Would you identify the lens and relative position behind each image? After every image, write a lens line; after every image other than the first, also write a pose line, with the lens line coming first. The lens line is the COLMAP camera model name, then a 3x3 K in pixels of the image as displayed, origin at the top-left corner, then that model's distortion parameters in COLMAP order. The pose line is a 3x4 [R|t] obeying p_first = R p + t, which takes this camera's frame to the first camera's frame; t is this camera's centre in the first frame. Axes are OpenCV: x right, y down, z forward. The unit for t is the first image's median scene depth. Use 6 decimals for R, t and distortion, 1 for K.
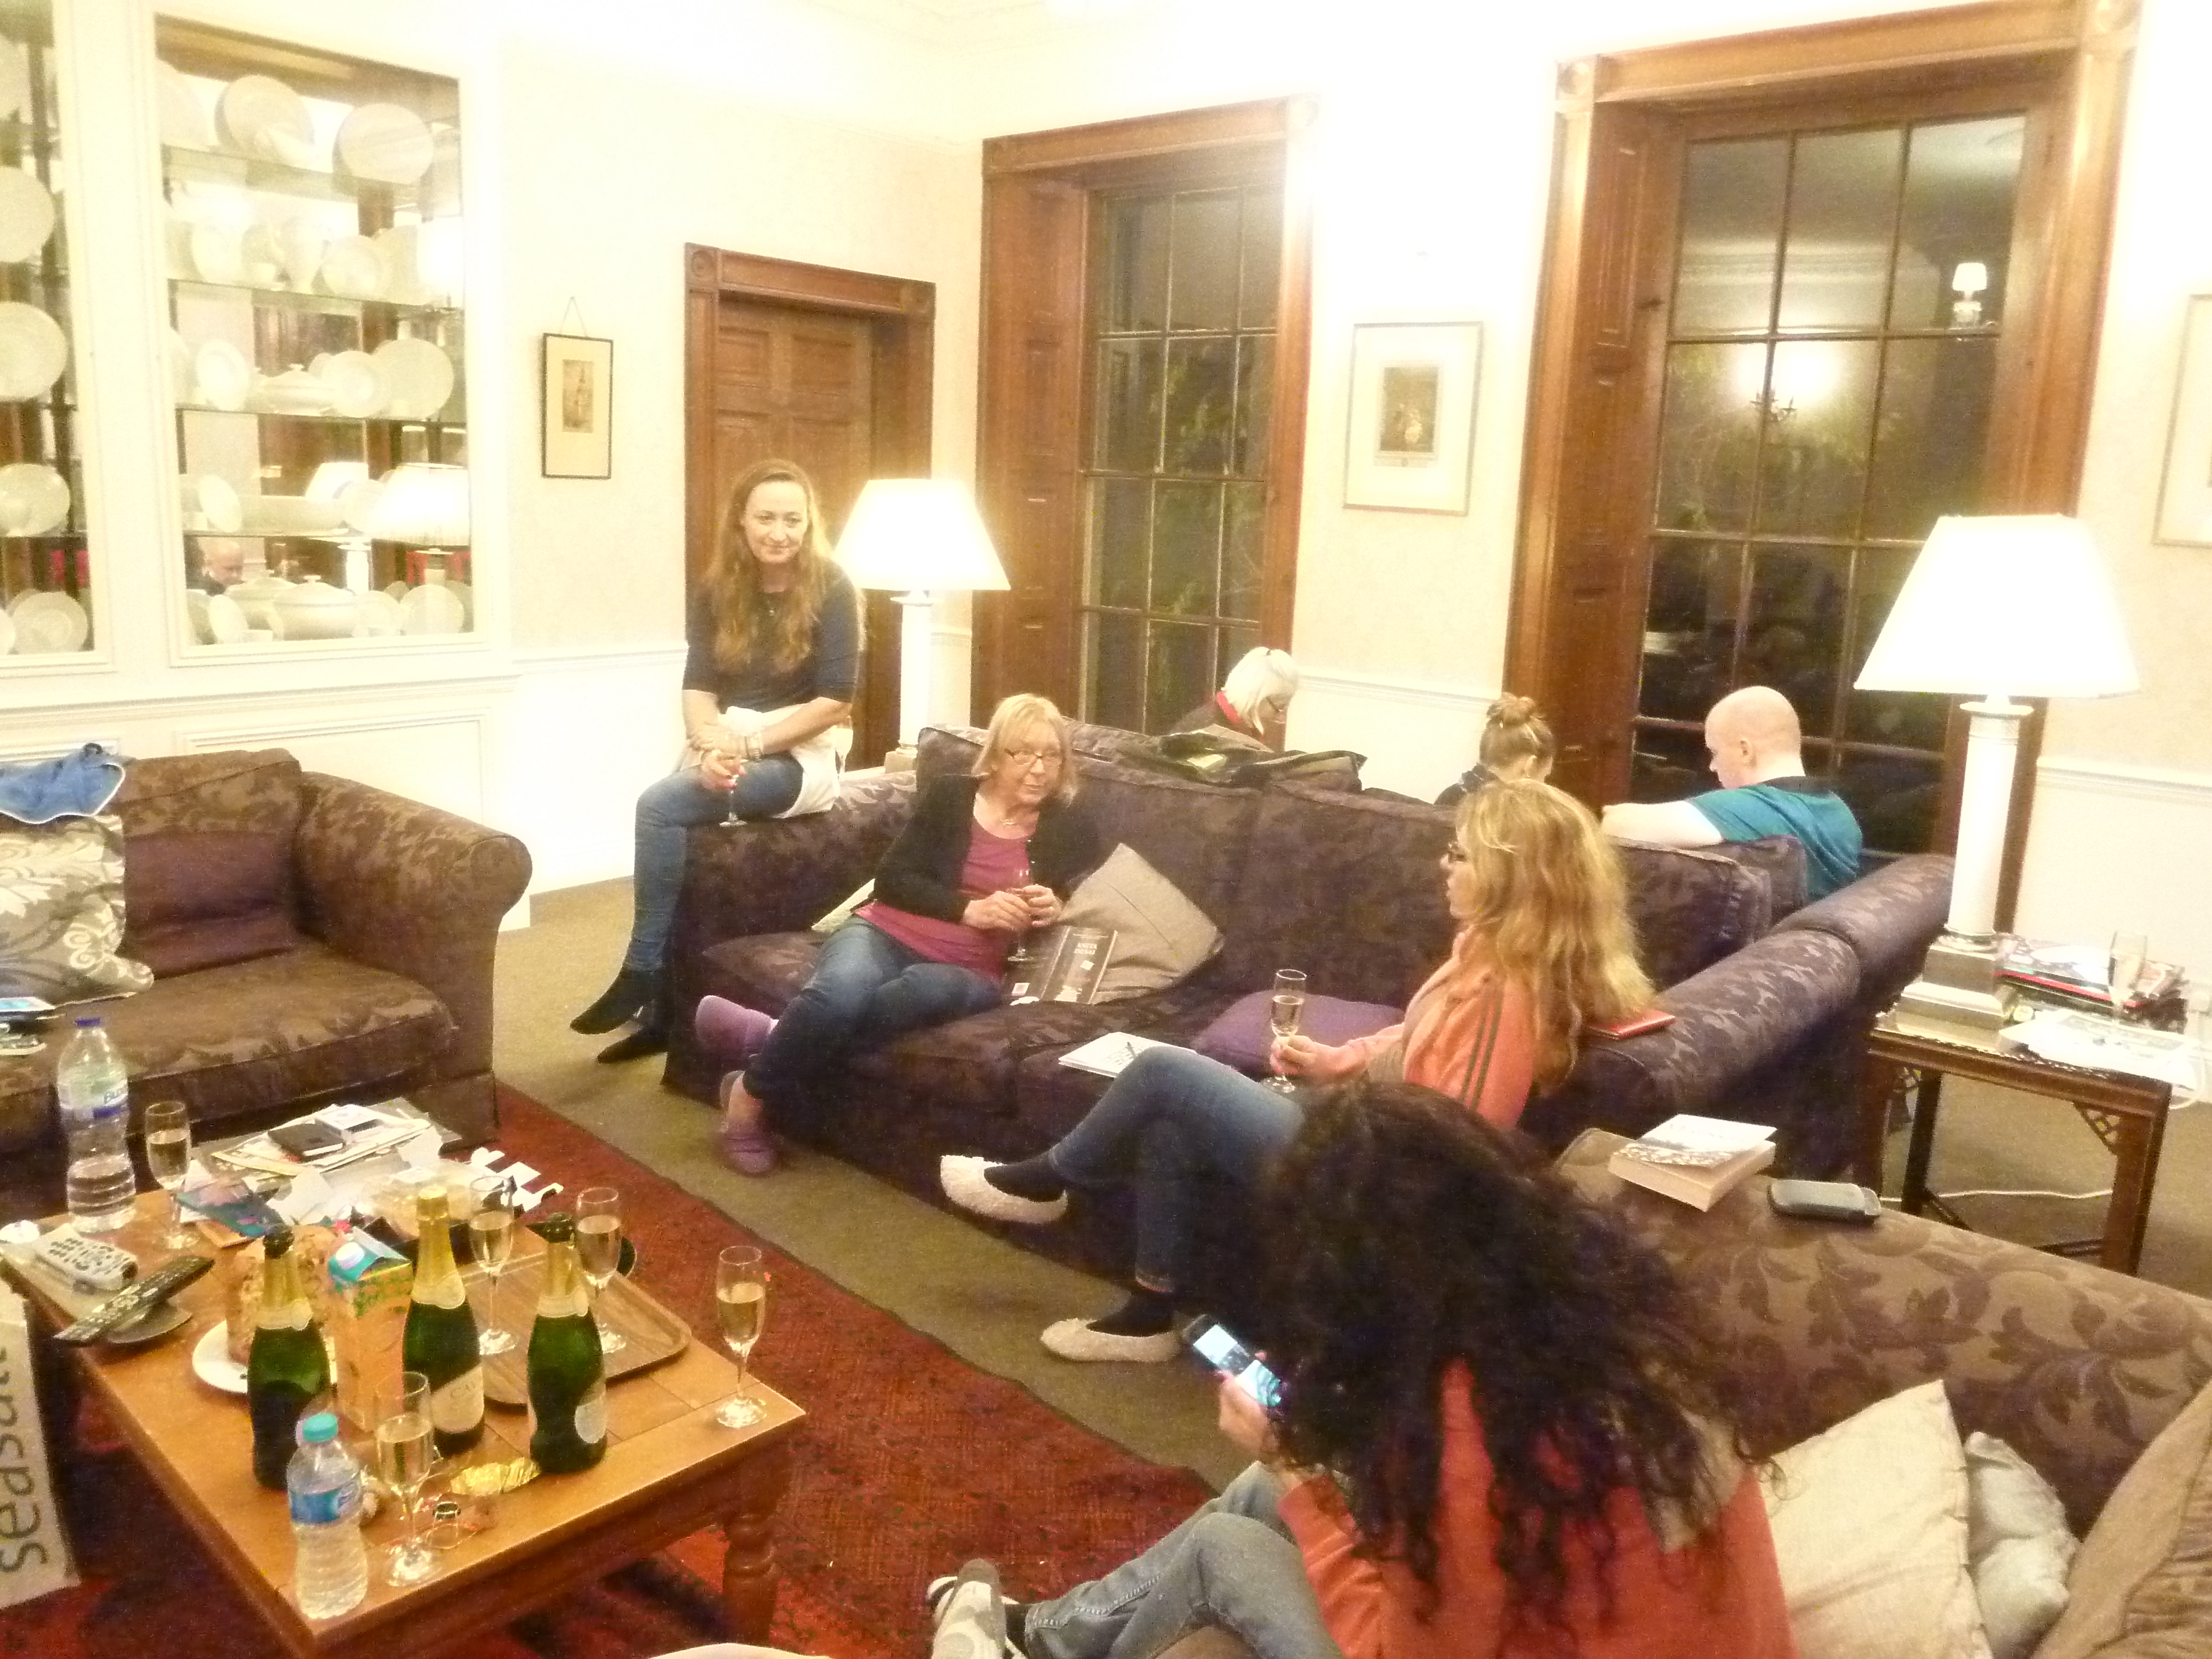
lens RADIAL K [[1649.4, 0, 1106.0], [0, 1649.4, 829.5], [0, 0, 1]] dist [-0.039343, 0.007511]
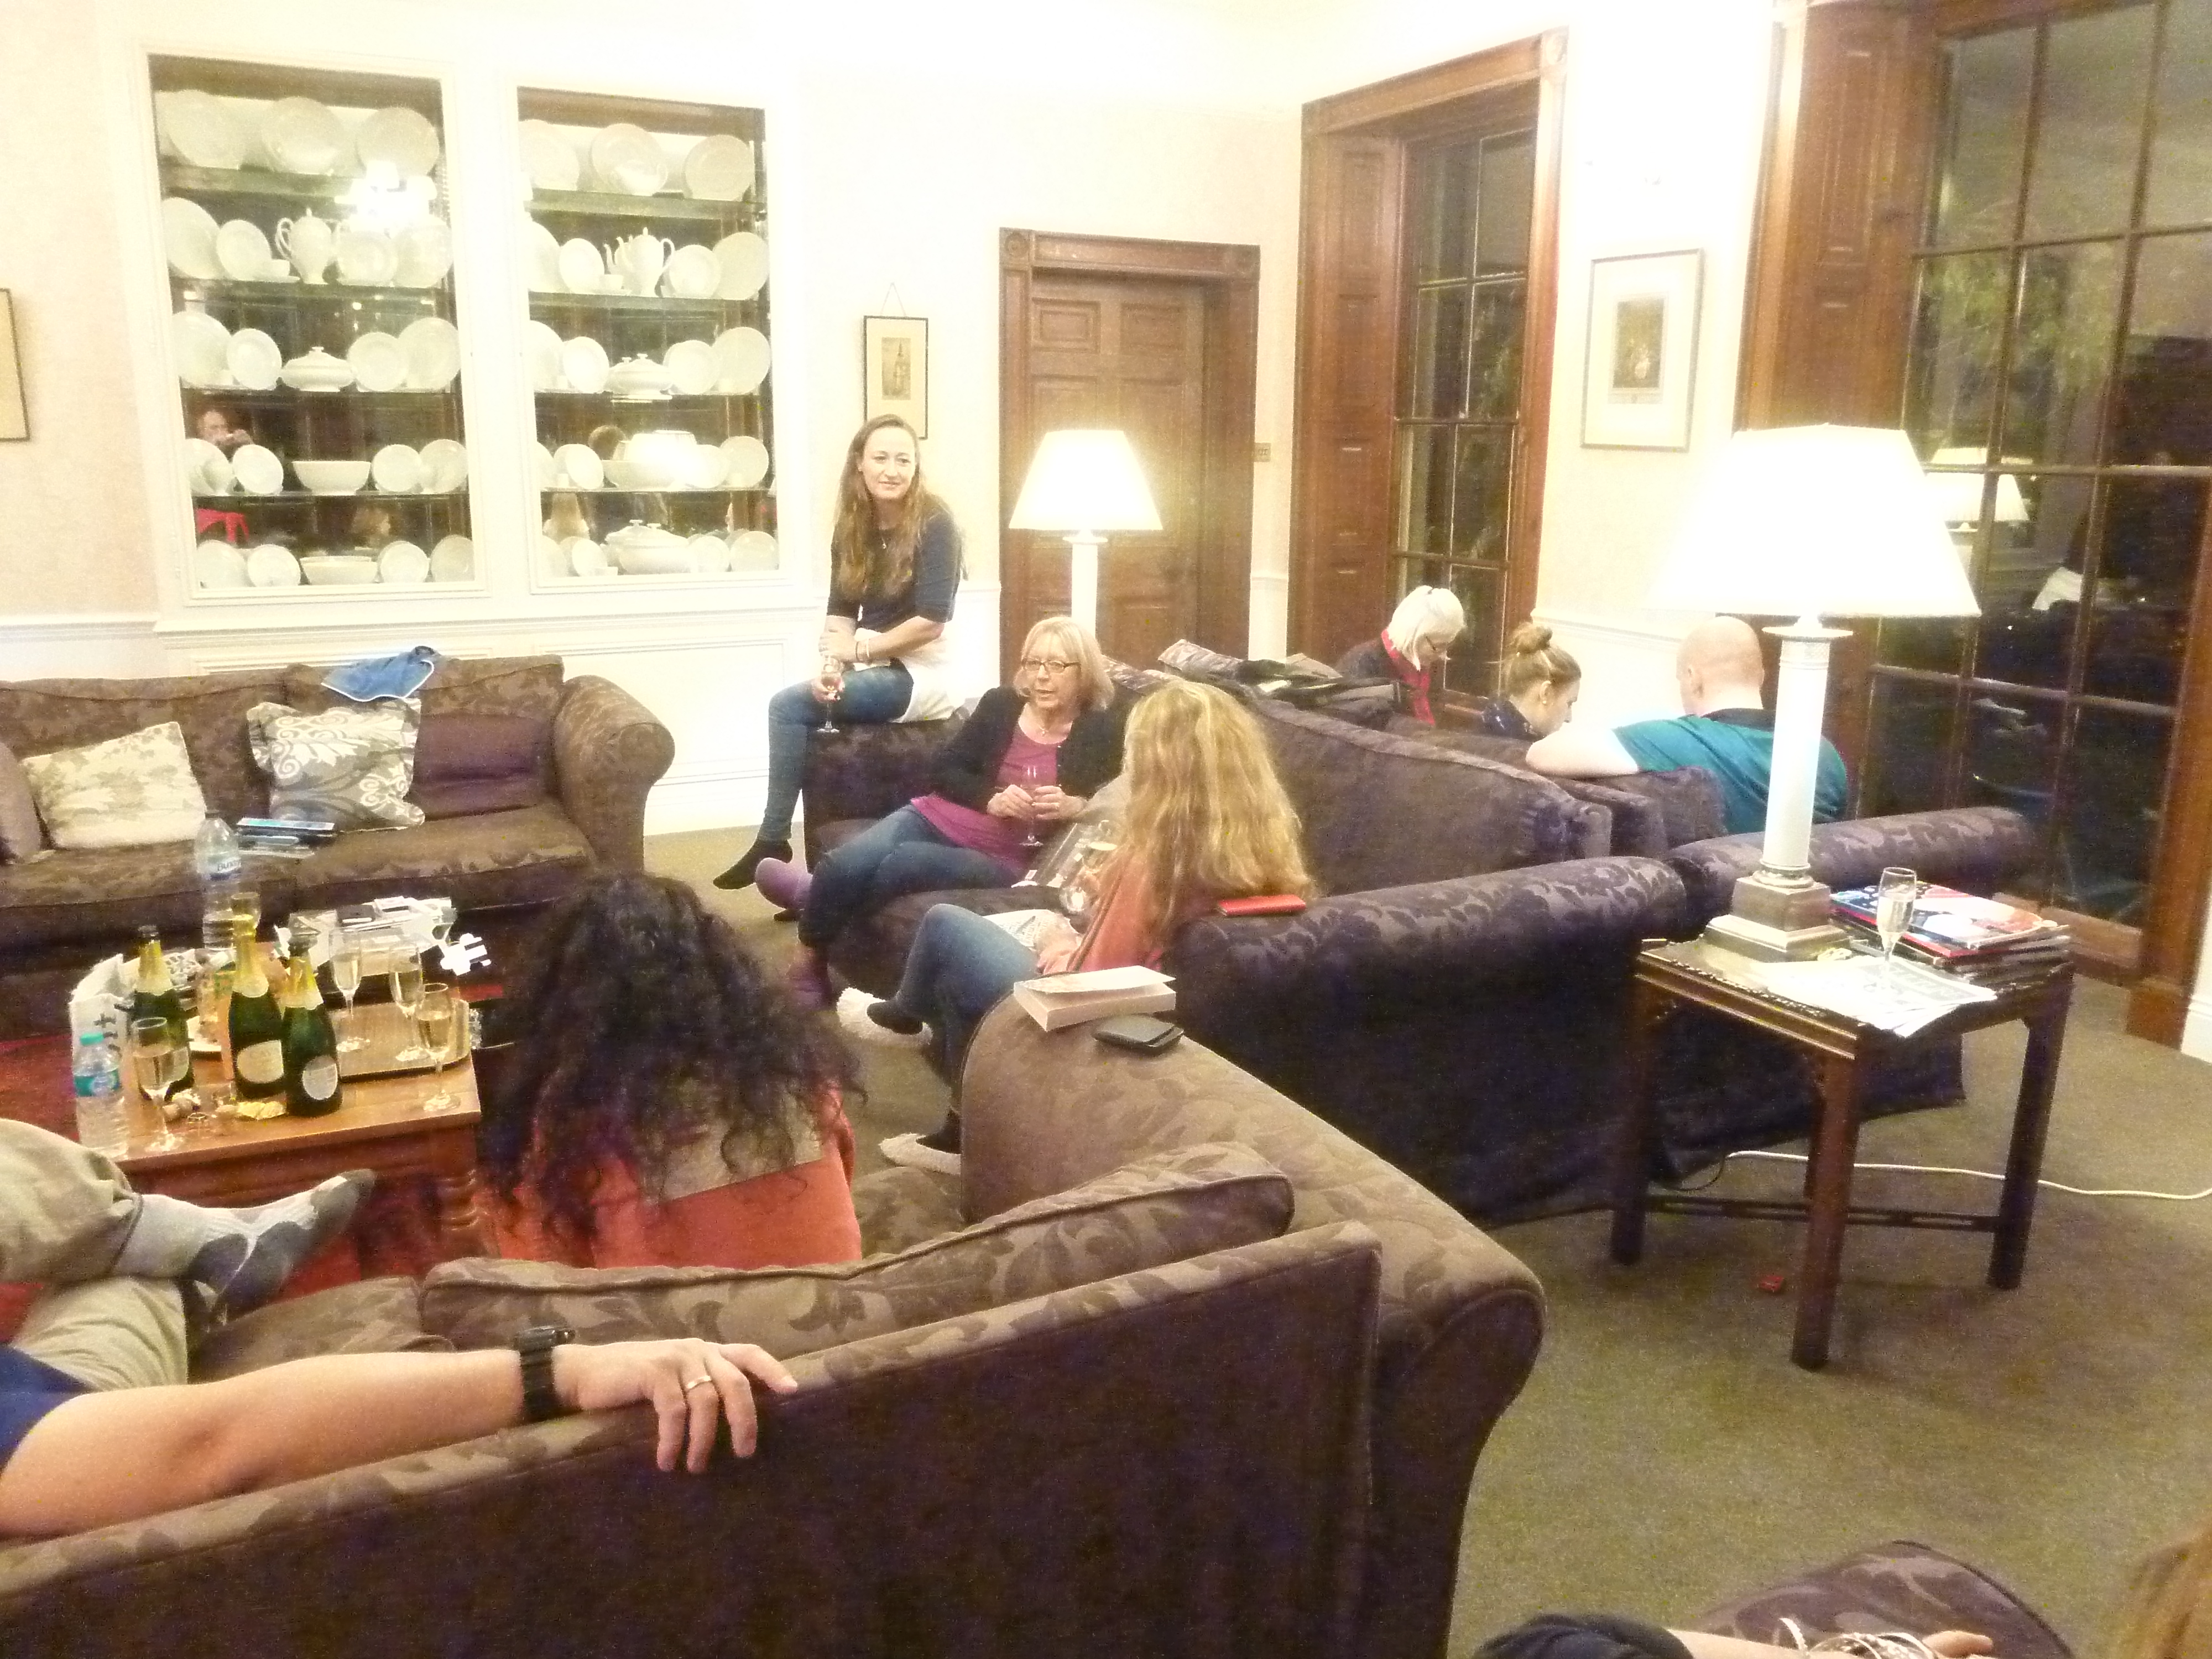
lens RADIAL K [[1649.4, 0, 1106.0], [0, 1649.4, 829.5], [0, 0, 1]] dist [-0.039343, 0.007511]
pose [[0.920177, 0.060492, -0.386801, 0.414357], [-0.051832, 0.998117, 0.032791, 0.023697], [0.388056, -0.010125, 0.921580, -0.031281]]
